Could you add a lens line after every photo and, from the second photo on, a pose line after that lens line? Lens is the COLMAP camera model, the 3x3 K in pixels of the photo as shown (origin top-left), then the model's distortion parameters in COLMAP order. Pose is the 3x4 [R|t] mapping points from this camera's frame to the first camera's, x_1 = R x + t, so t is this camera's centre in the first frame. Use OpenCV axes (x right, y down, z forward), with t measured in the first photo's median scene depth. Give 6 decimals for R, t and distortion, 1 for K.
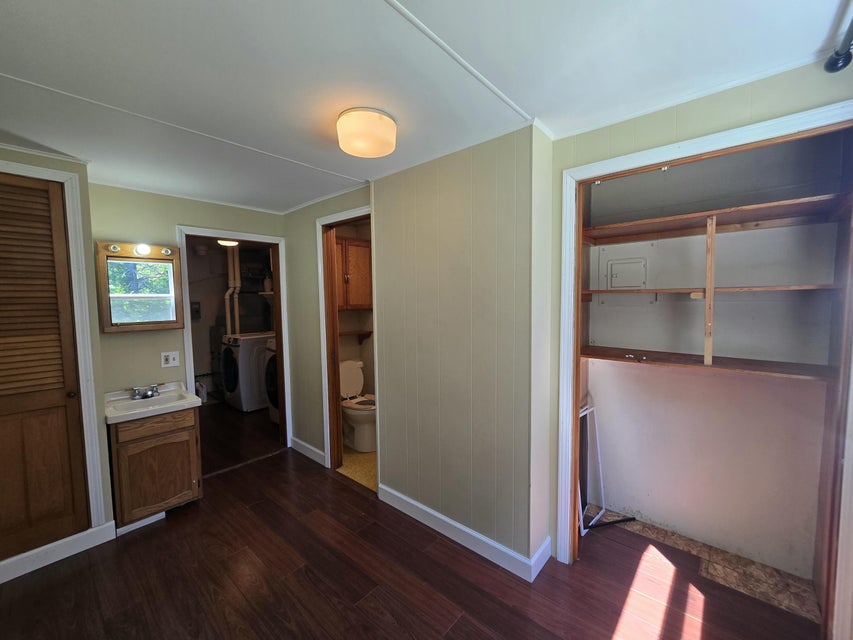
lens RADIAL K [[350.3, 0, 425.6], [0, 350.3, 324.8], [0, 0, 1]] dist [-0.003121, 0.000118]
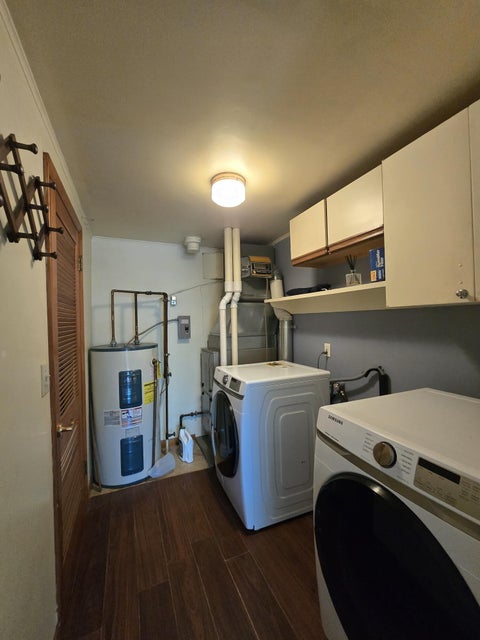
lens RADIAL K [[262.8, 0, 239.5], [0, 262.8, 319.0], [0, 0, 1]] dist [-0.003121, 0.000118]
pose [[0.904474, -0.010188, -0.426406, -0.319567], [-0.019562, 0.997672, -0.065331, -0.024740], [0.426079, 0.067432, 0.902169, 0.554447]]
